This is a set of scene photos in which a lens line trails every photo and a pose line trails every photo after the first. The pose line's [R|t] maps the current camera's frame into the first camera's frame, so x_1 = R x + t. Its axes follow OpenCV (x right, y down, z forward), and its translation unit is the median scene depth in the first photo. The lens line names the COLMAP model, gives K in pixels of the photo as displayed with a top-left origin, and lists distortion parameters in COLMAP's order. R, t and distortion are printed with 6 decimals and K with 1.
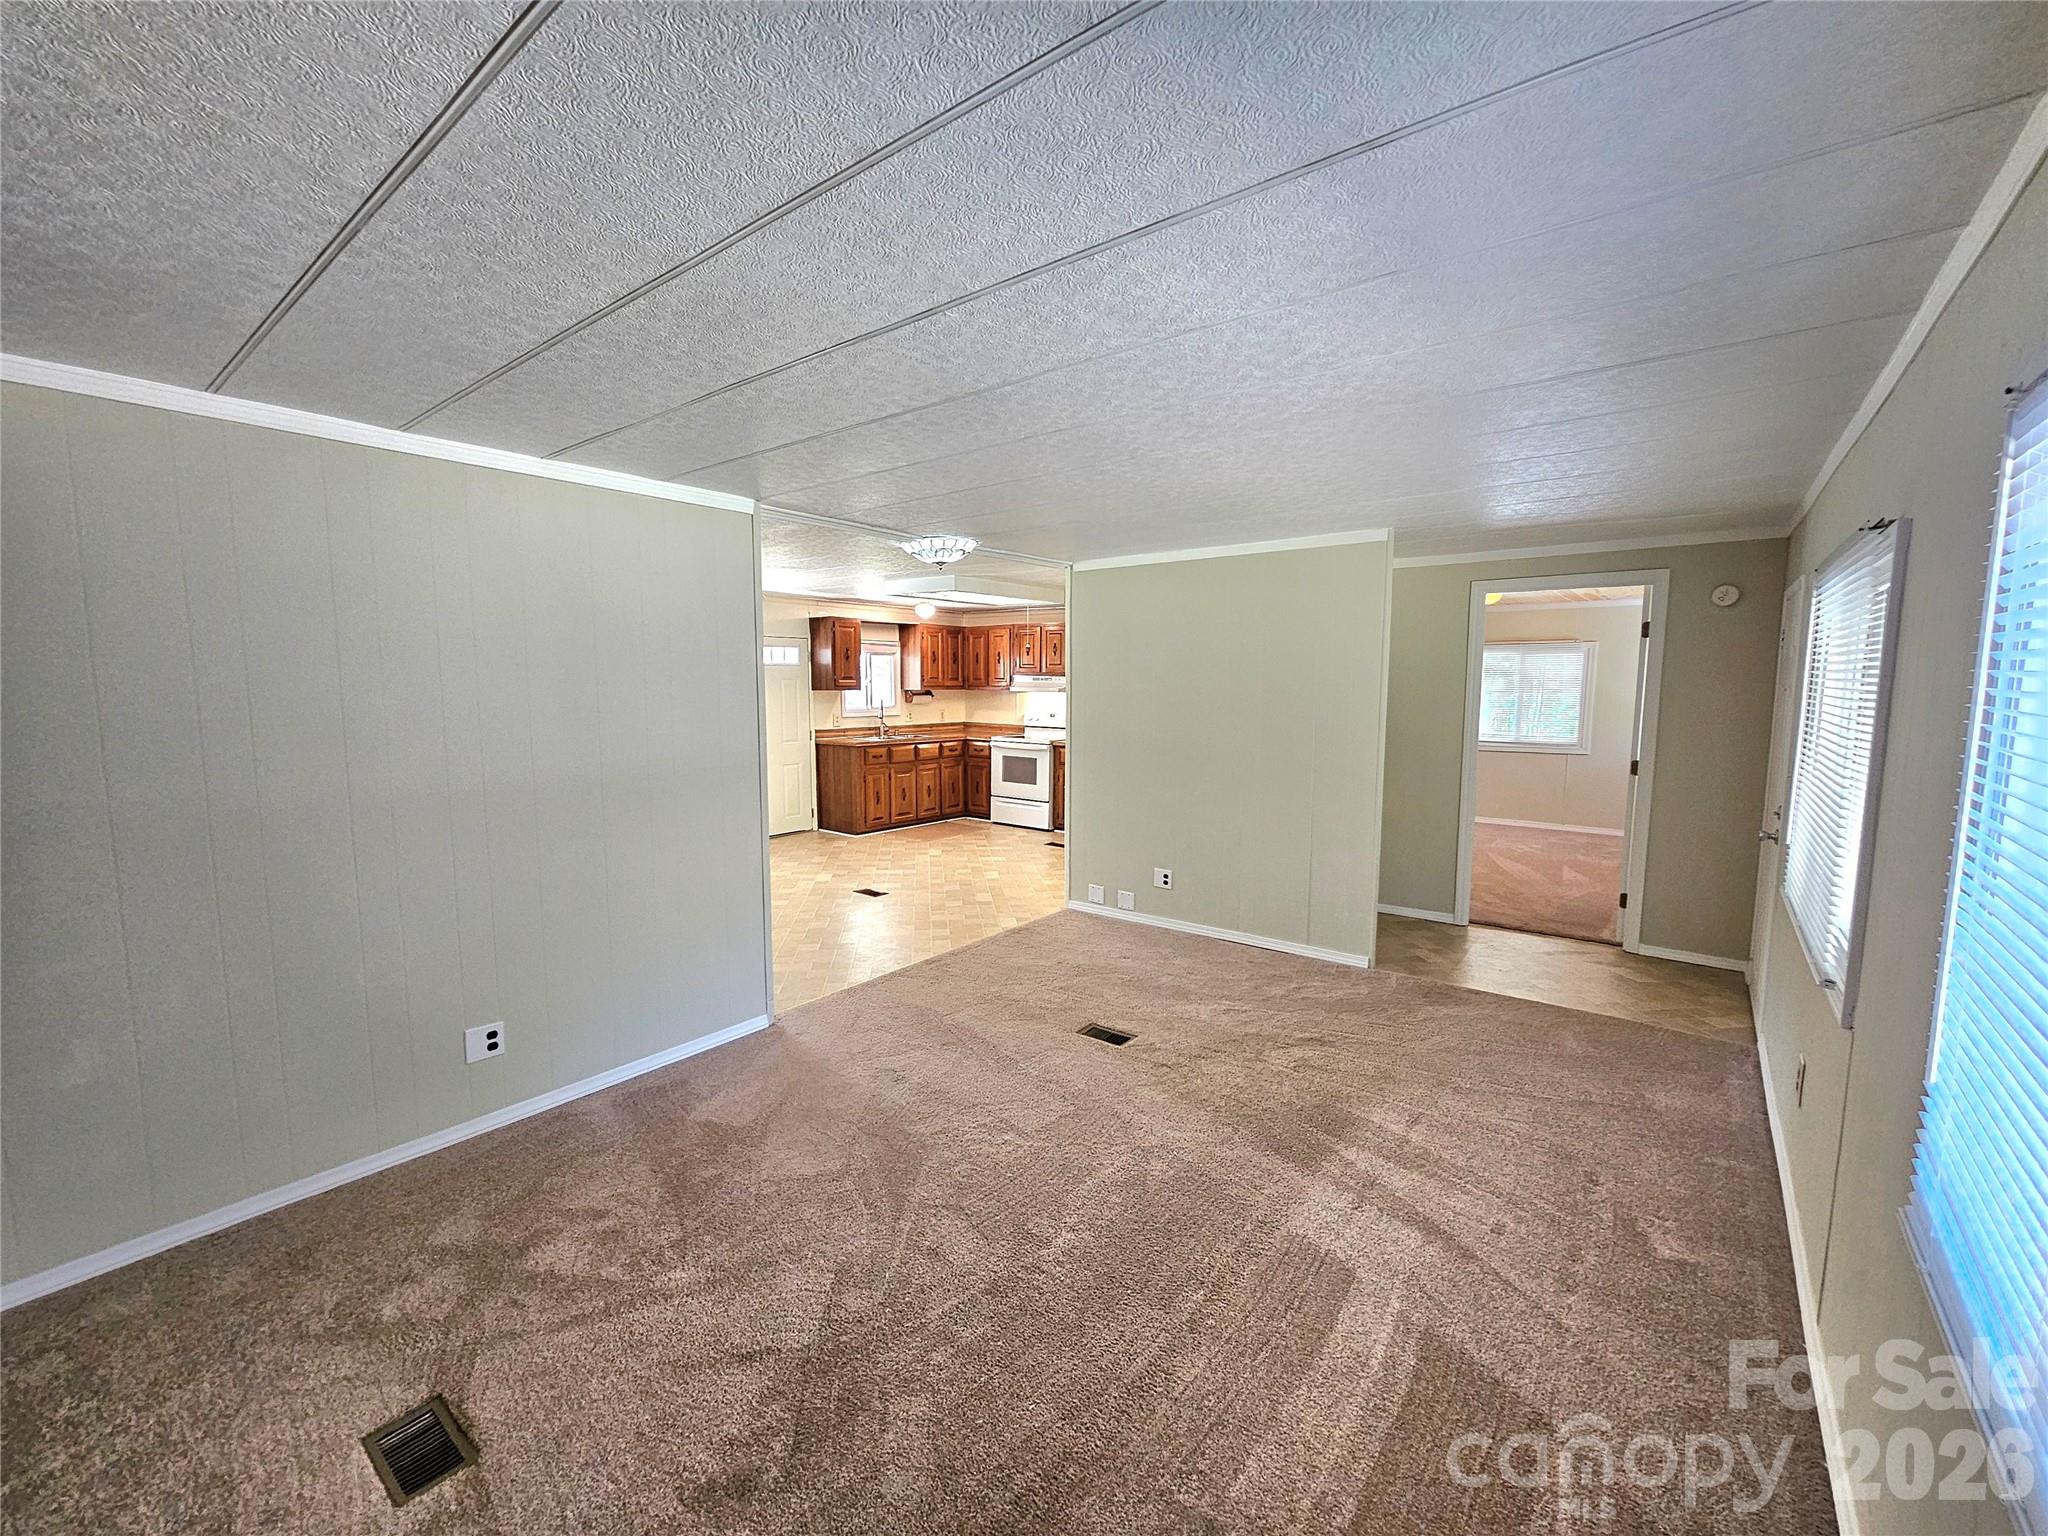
lens RADIAL K [[842.1, 0, 1018.7], [0, 842.1, 769.5], [0, 0, 1]] dist [-0.000783, -0.000012]
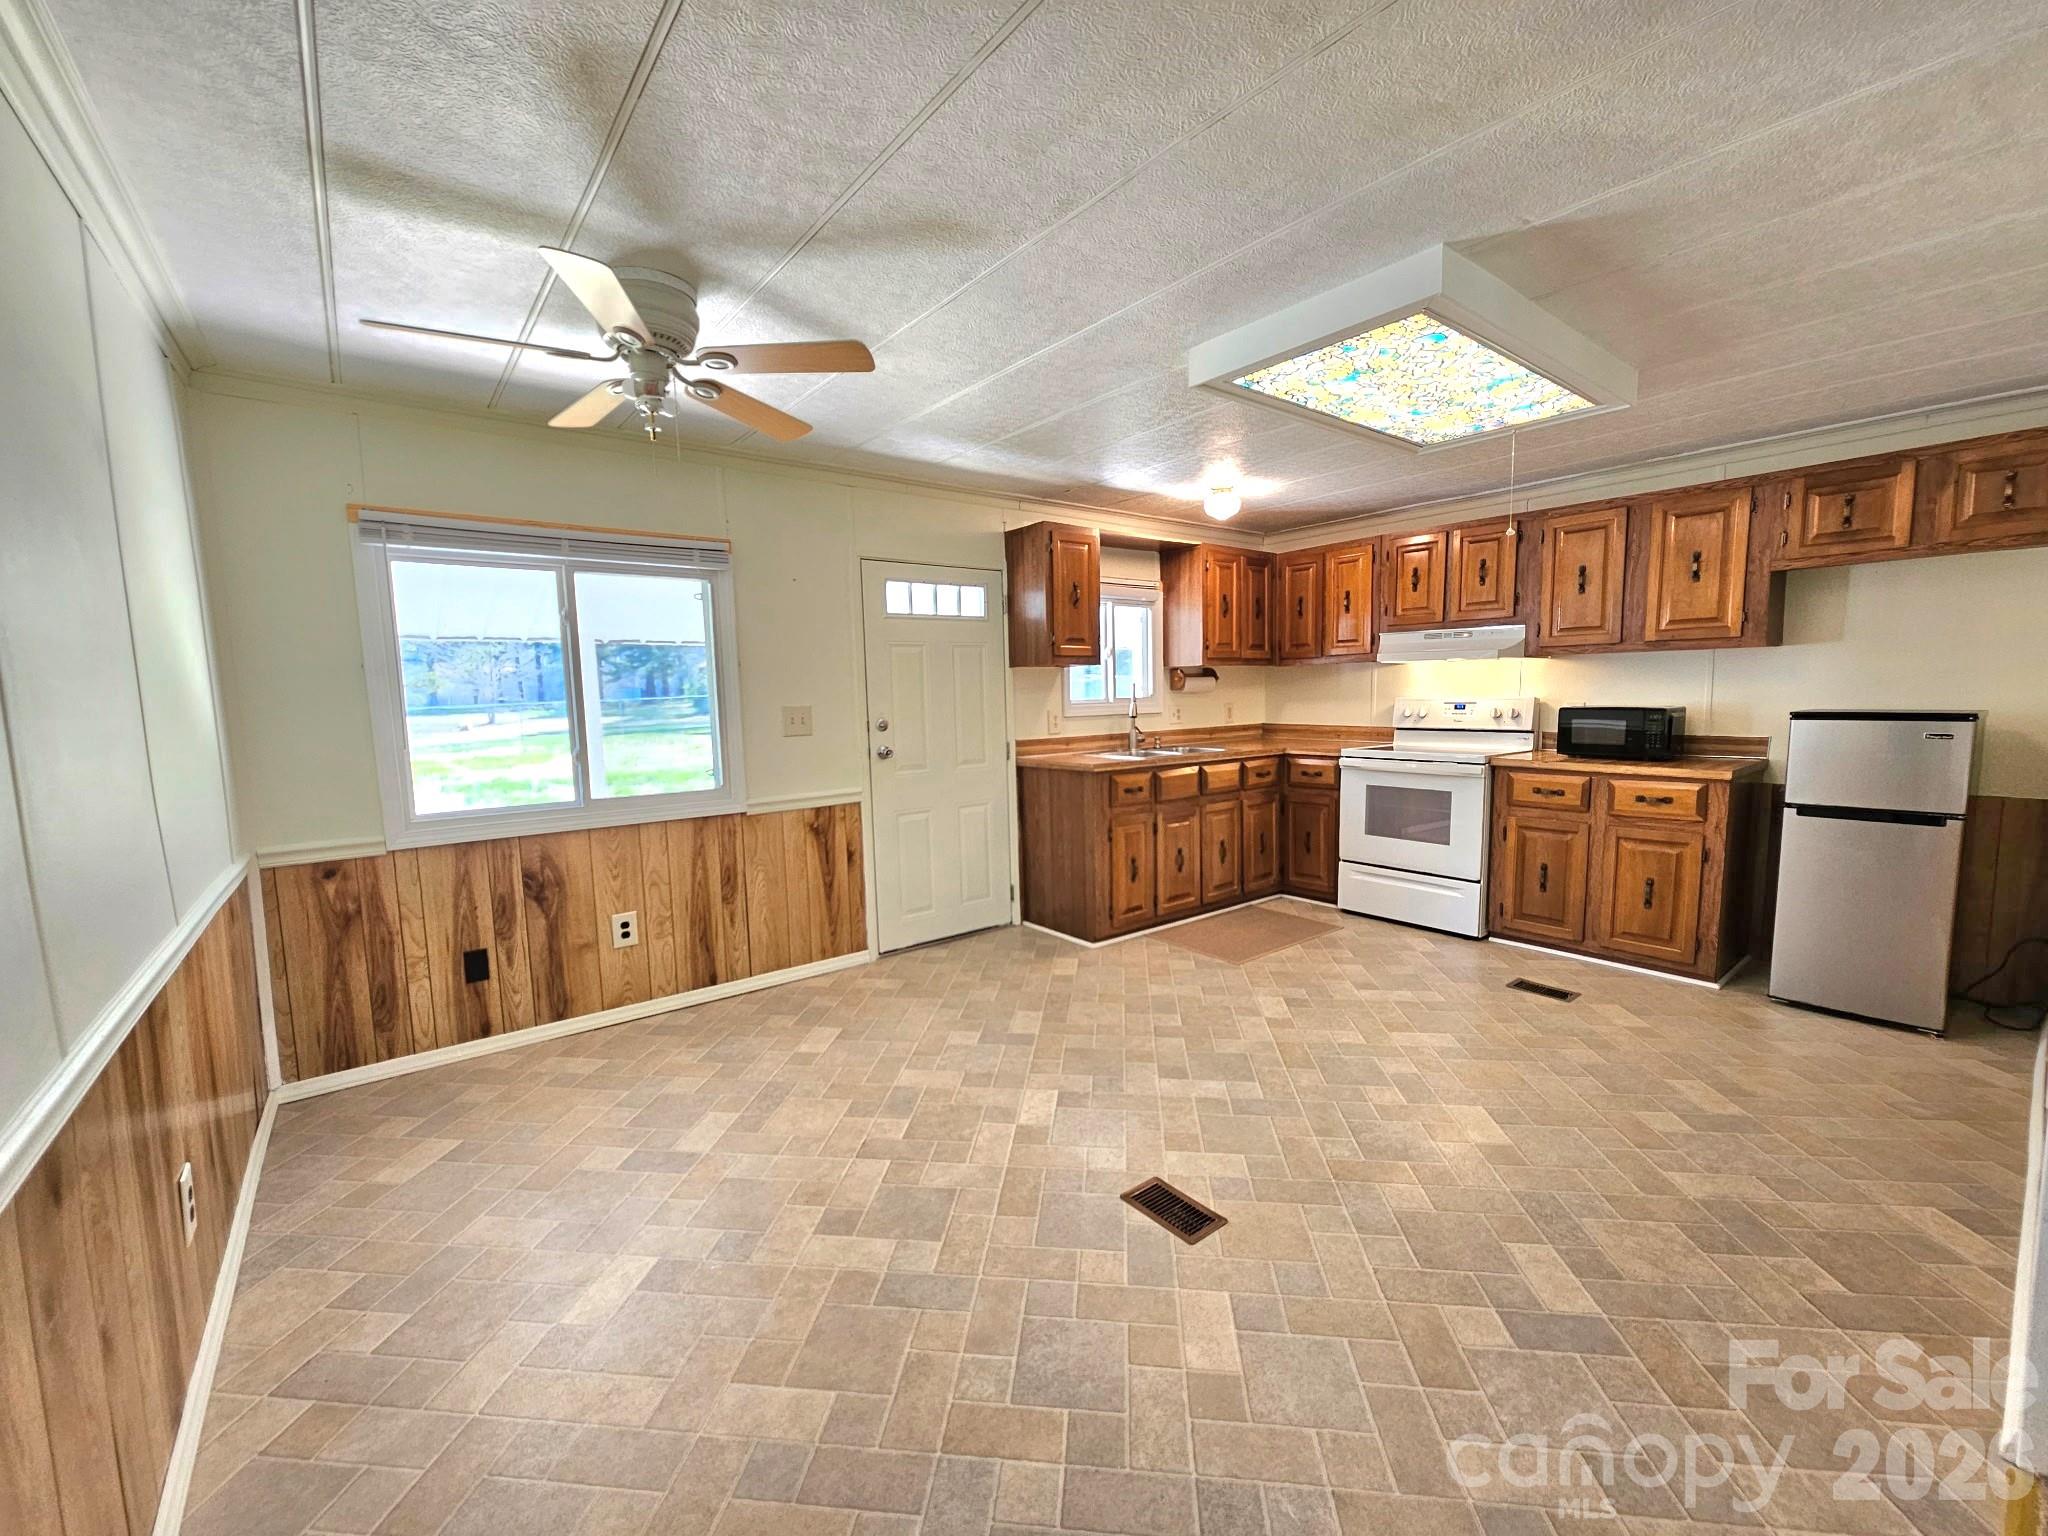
lens RADIAL K [[832.6, 0, 1030.0], [0, 832.6, 780.7], [0, 0, 1]] dist [-0.002807, -0.000029]
pose [[0.975815, -0.003763, -0.218564, -0.111141], [0.004417, 0.999987, 0.002507, -0.021739], [0.218552, -0.003412, 0.975819, 0.459073]]
